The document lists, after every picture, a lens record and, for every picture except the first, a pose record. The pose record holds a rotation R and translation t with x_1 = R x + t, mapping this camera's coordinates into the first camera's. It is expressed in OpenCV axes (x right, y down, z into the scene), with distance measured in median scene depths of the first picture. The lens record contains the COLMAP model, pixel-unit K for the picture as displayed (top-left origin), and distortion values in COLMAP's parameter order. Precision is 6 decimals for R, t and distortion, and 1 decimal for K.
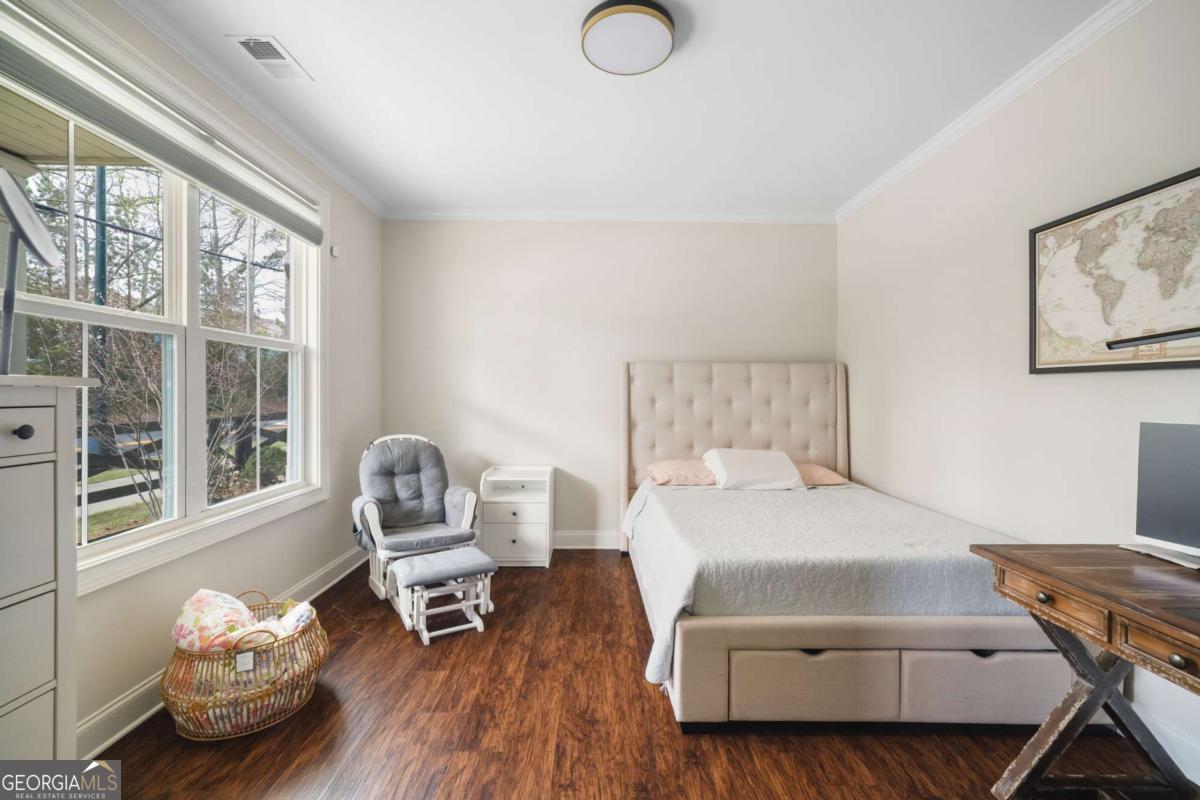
lens RADIAL K [[510.0, 0, 601.8], [0, 510.0, 393.0], [0, 0, 1]] dist [-0.000421, -0.000020]
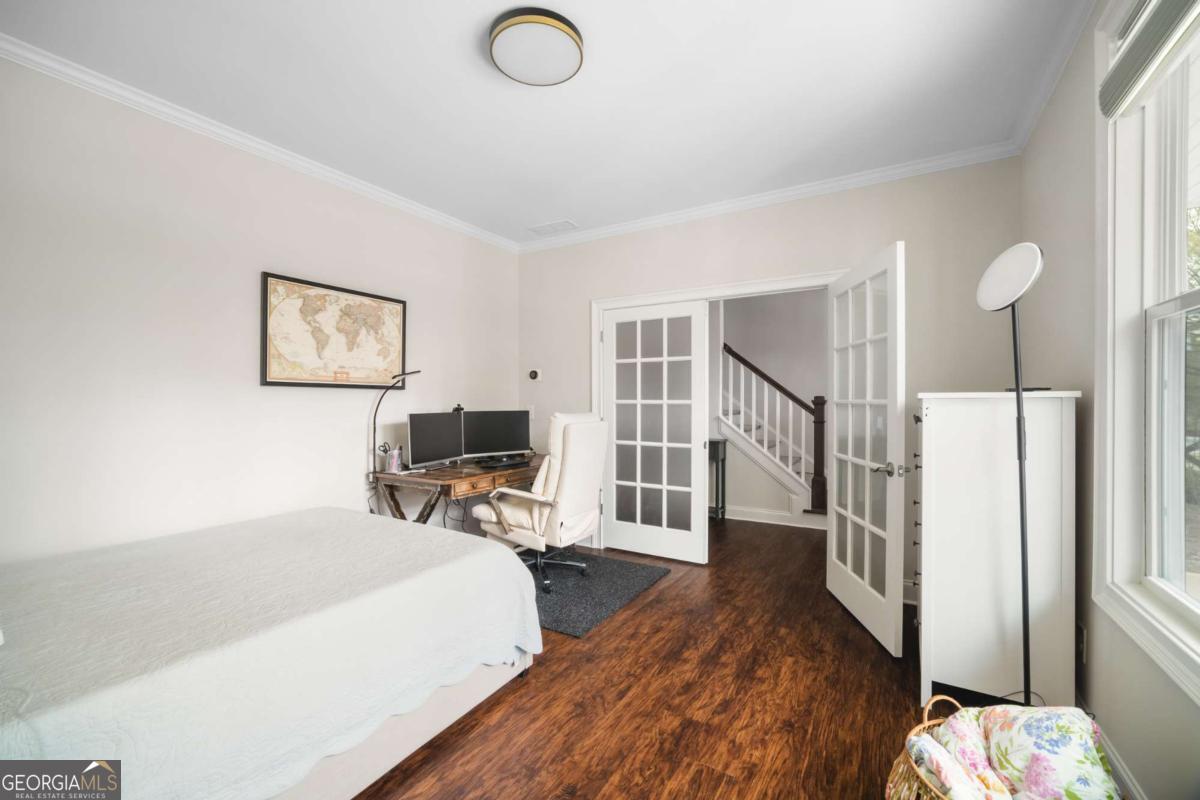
lens RADIAL K [[510.0, 0, 602.1], [0, 510.0, 402.7], [0, 0, 1]] dist [-0.000421, -0.000020]
pose [[-0.855197, -0.003795, 0.518290, -0.617494], [-0.001975, 0.999990, 0.004062, -0.001592], [-0.518300, 0.002450, -0.855195, 1.898631]]
